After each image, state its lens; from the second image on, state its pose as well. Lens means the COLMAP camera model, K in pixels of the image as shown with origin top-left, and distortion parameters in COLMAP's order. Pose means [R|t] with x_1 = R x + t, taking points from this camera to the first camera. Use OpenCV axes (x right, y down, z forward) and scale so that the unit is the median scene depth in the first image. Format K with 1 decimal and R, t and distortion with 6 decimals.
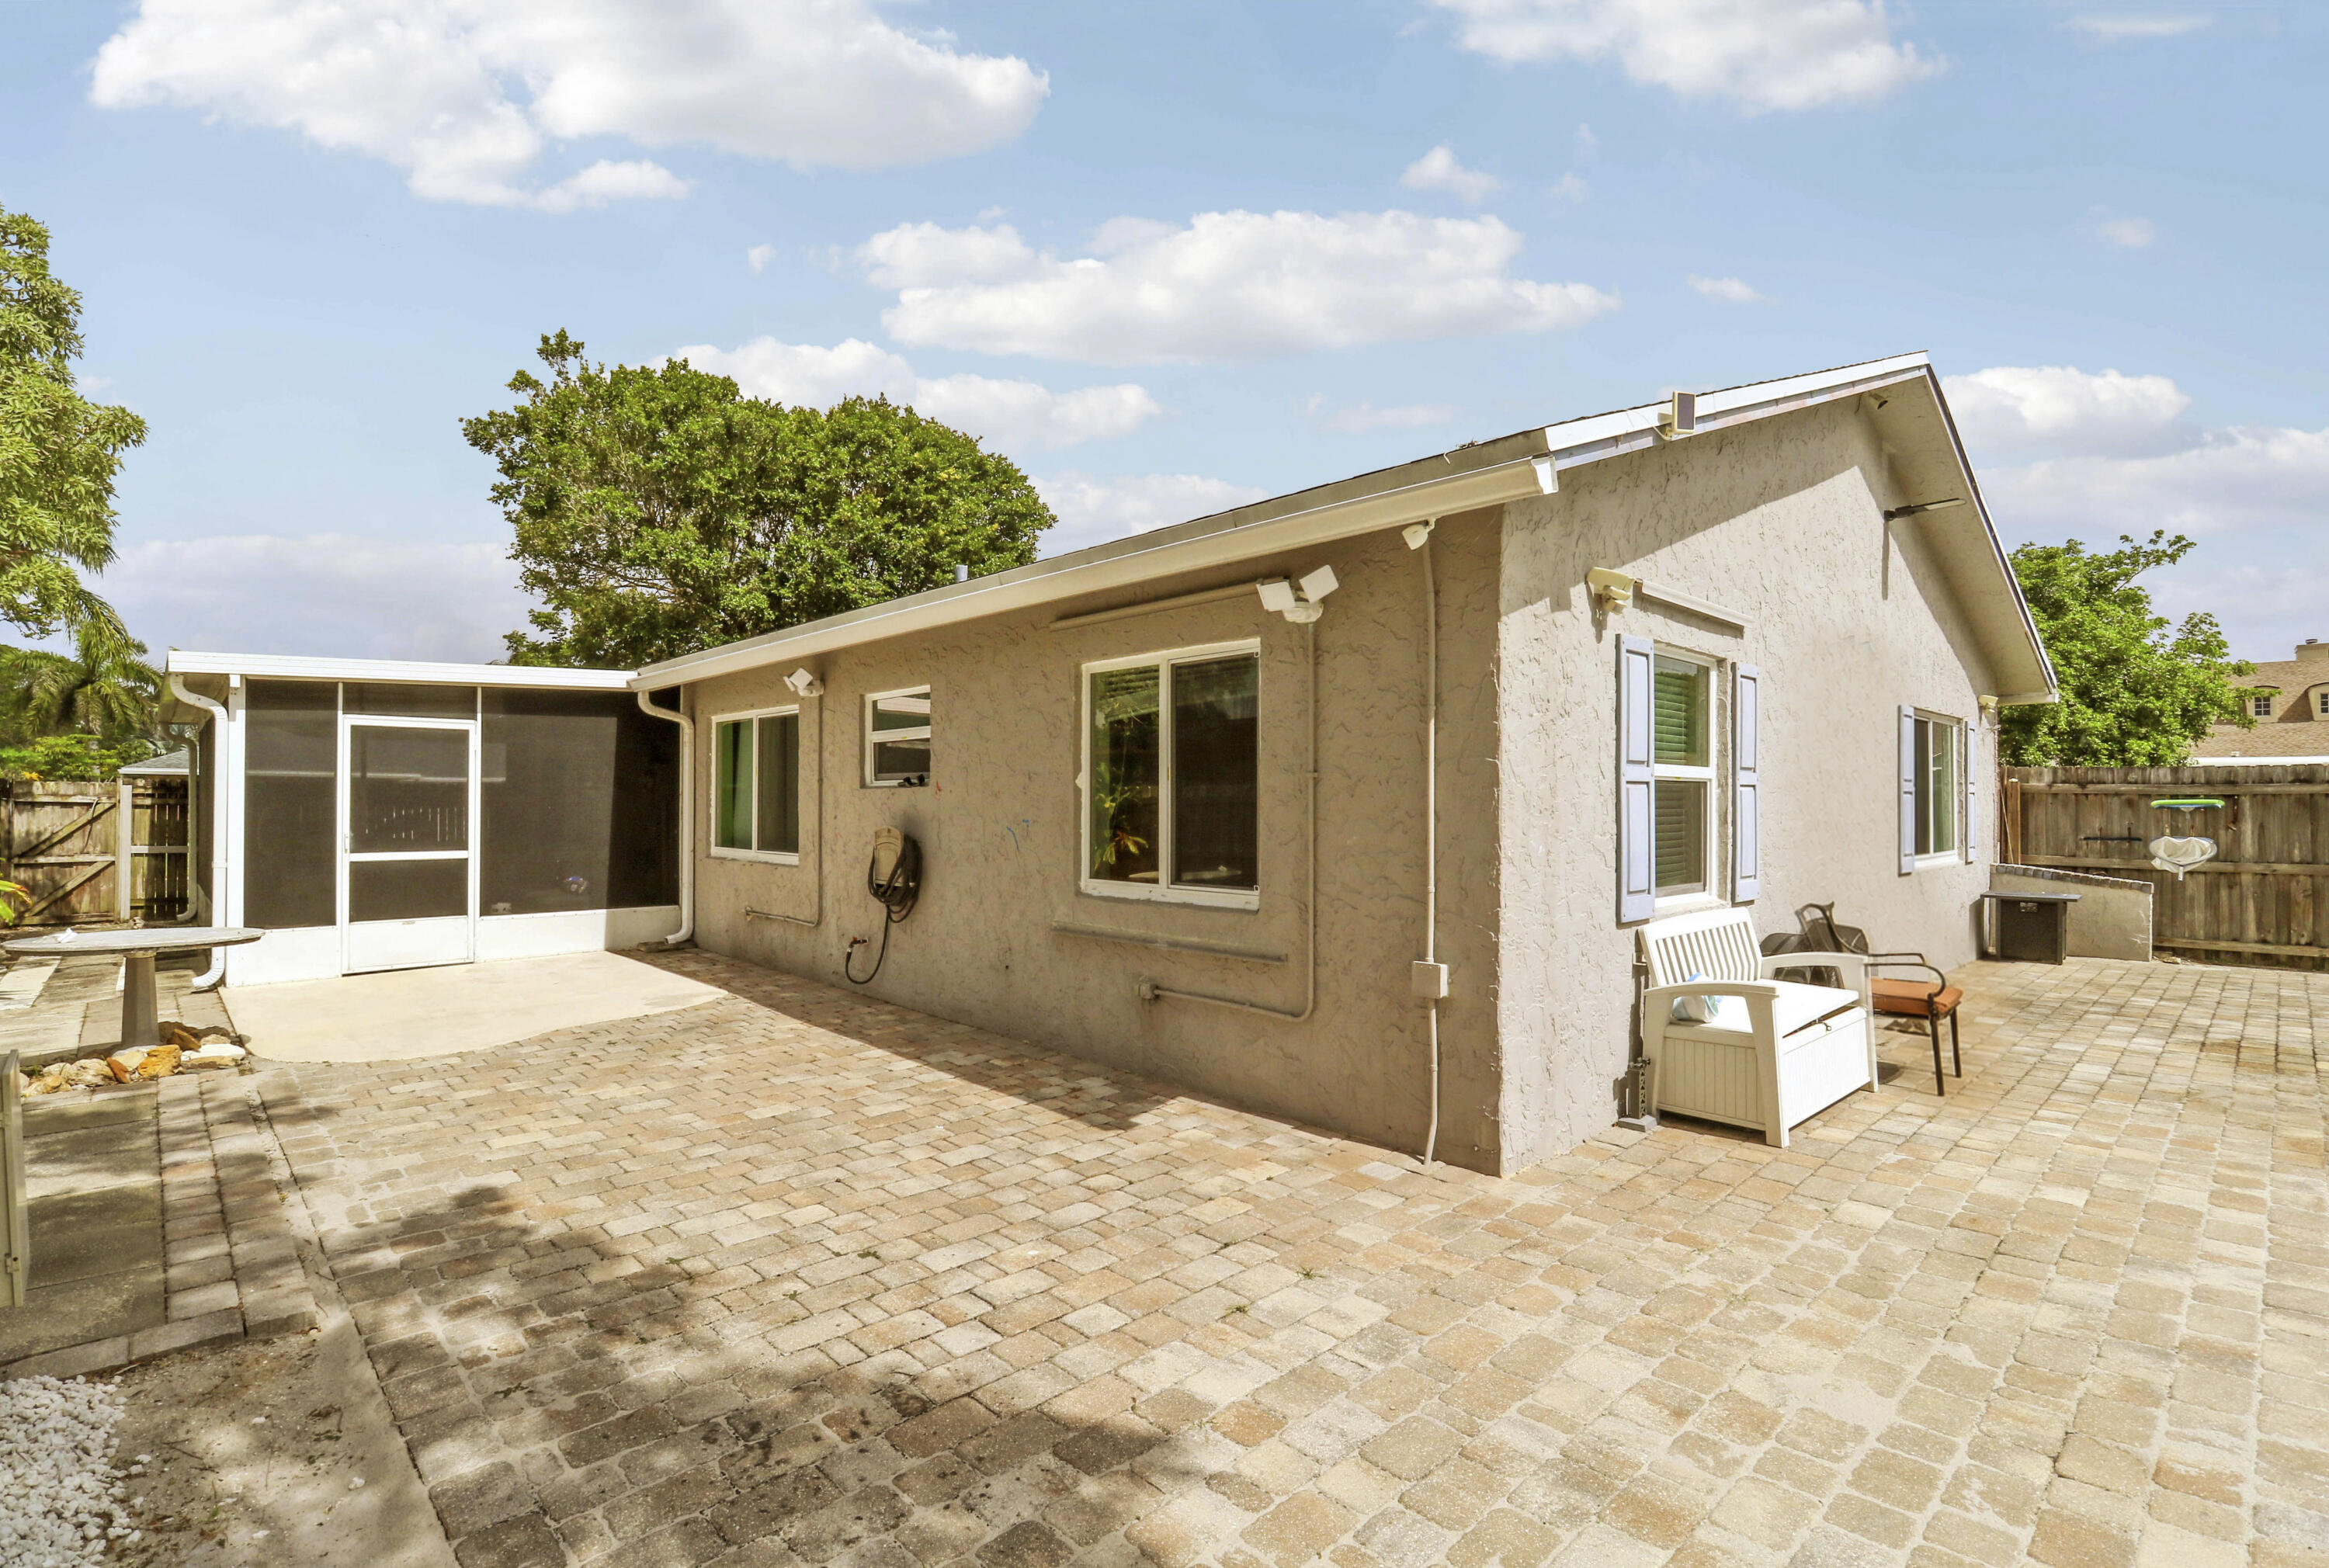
lens RADIAL K [[1086.2, 0, 1178.1], [0, 1086.2, 798.4], [0, 0, 1]] dist [-0.000609, -0.012596]
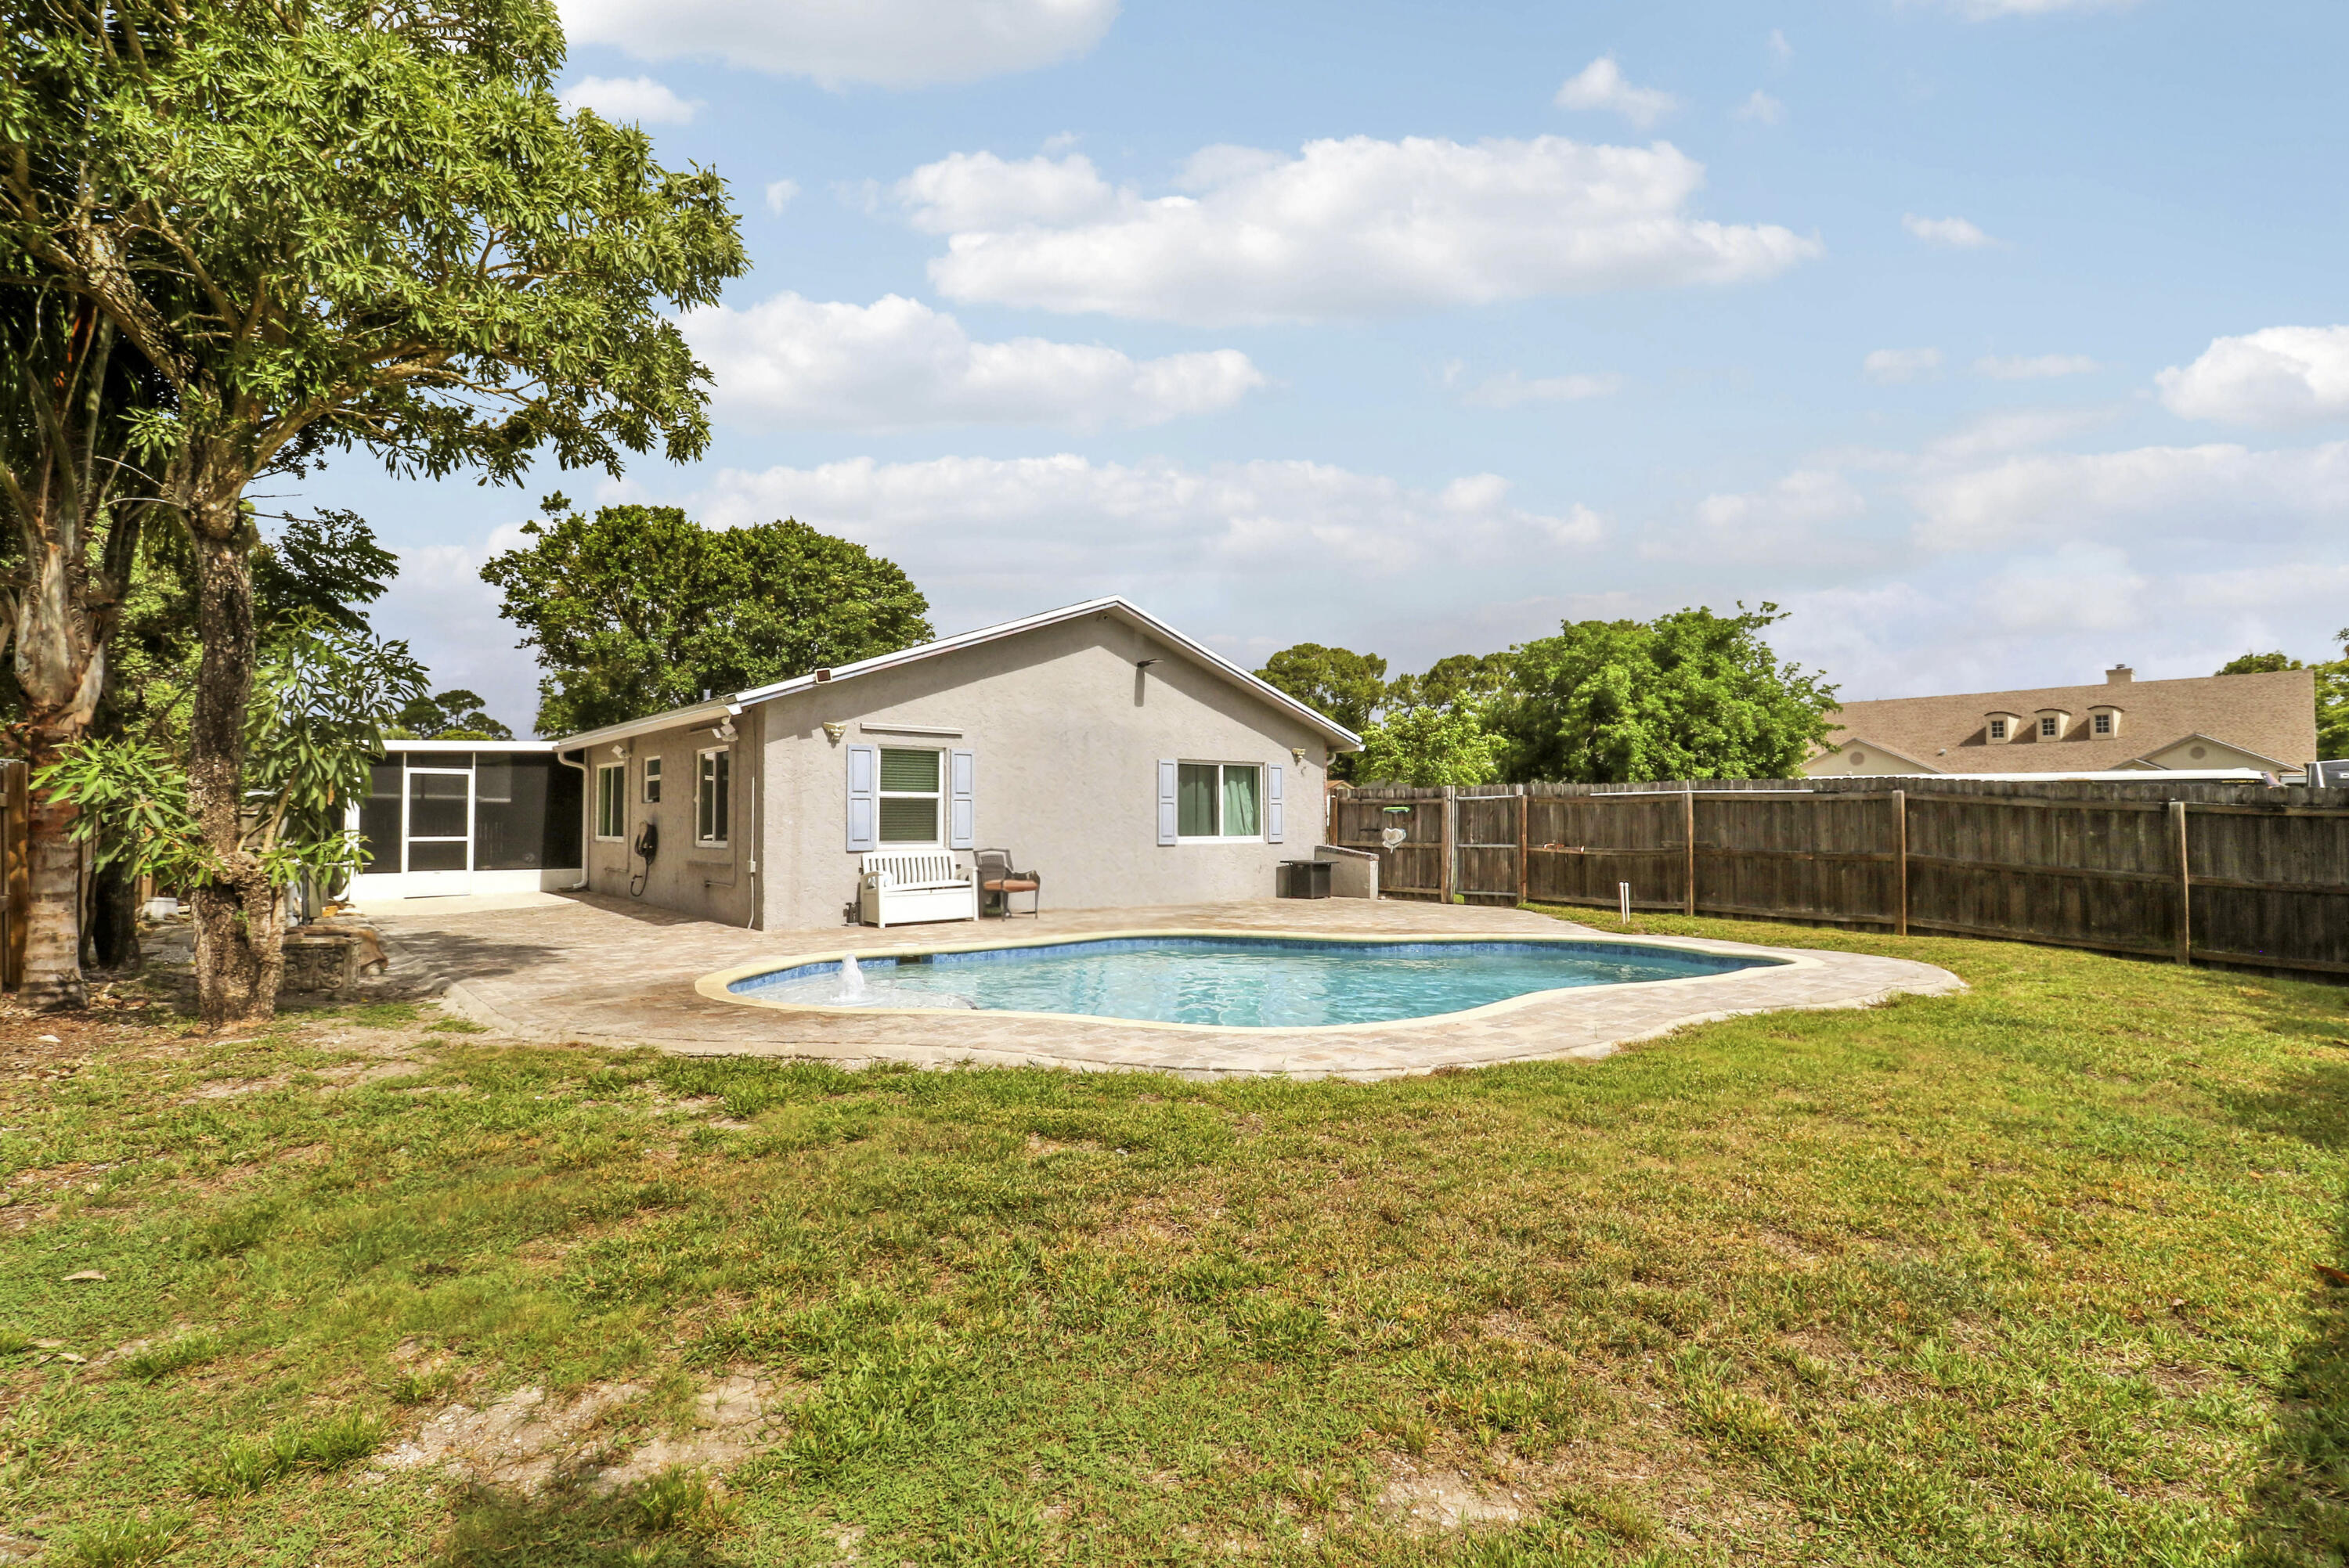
lens RADIAL K [[1104.7, 0, 1174.5], [0, 1104.7, 784.0], [0, 0, 1]] dist [0.001394, -0.014492]
pose [[0.997888, -0.004730, -0.064784, 0.717719], [0.002870, 0.999582, -0.028768, 0.014686], [0.064893, 0.028522, 0.997485, -0.868210]]
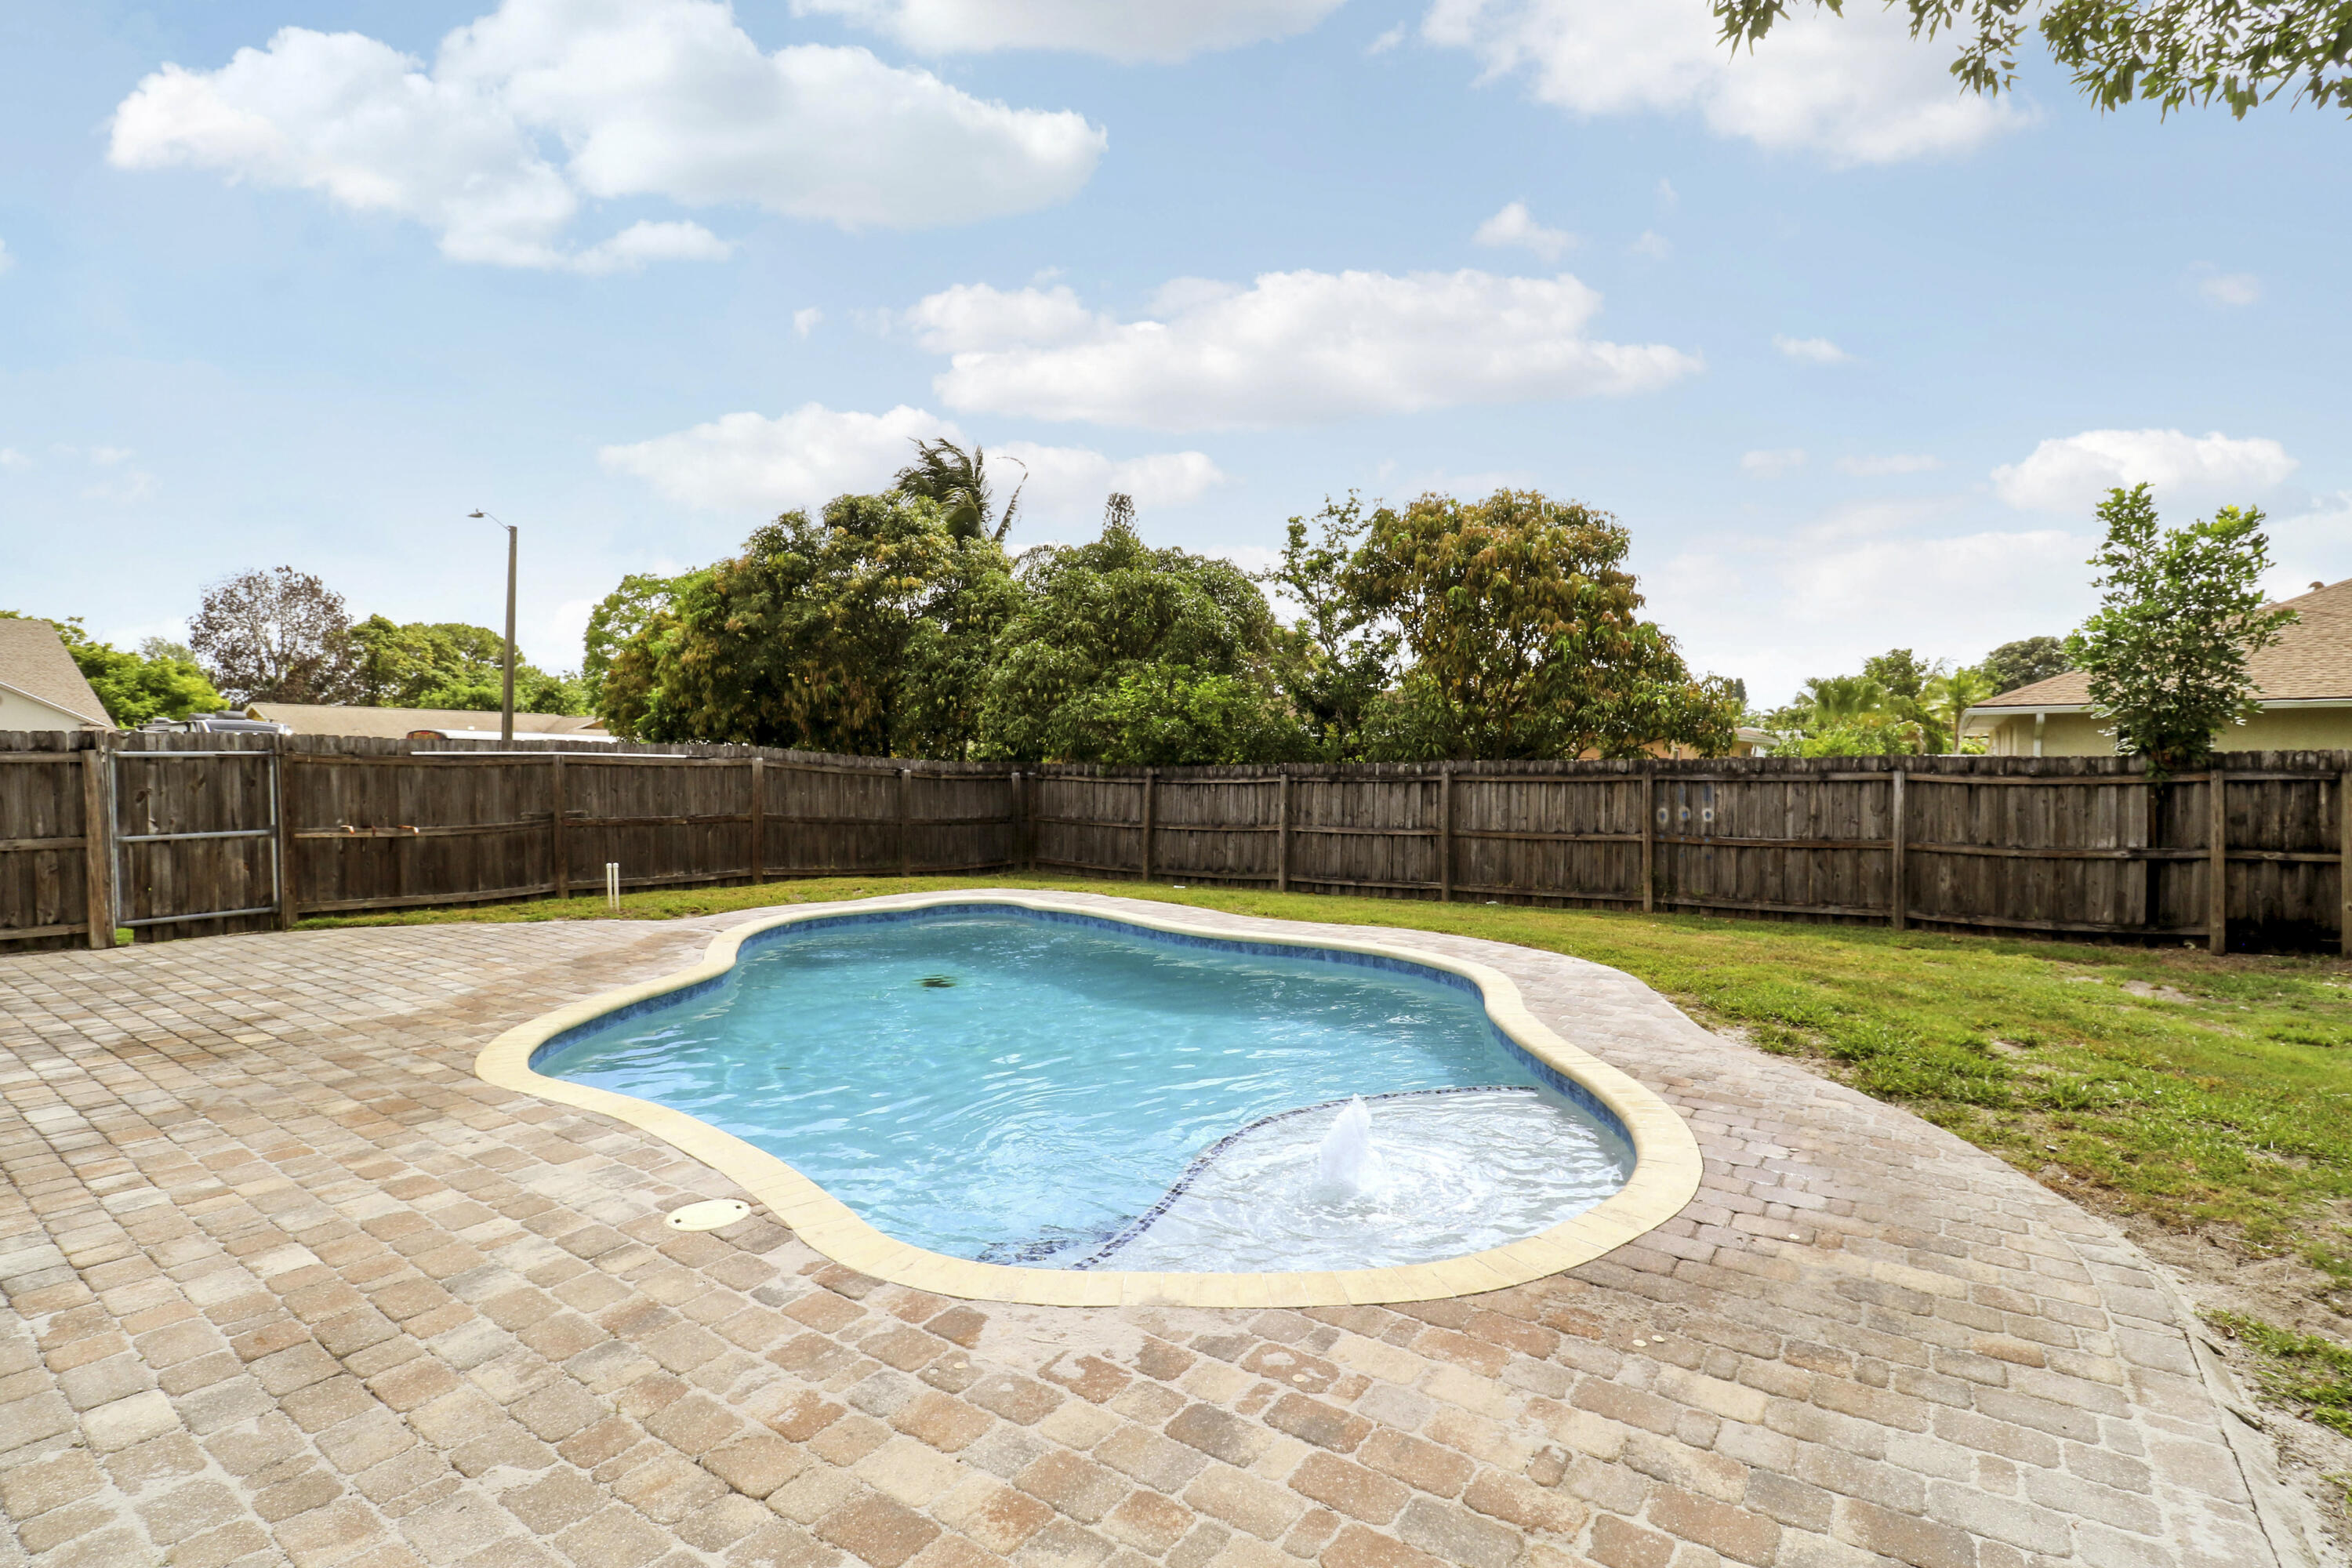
lens RADIAL K [[1088.3, 0, 1173.4], [0, 1088.3, 786.7], [0, 0, 1]] dist [0.000104, -0.014607]
pose [[-0.180773, -0.021447, 0.983291, -0.043038], [-0.003205, 0.999770, 0.021218, -0.006085], [-0.983520, 0.000684, -0.180800, 0.195498]]
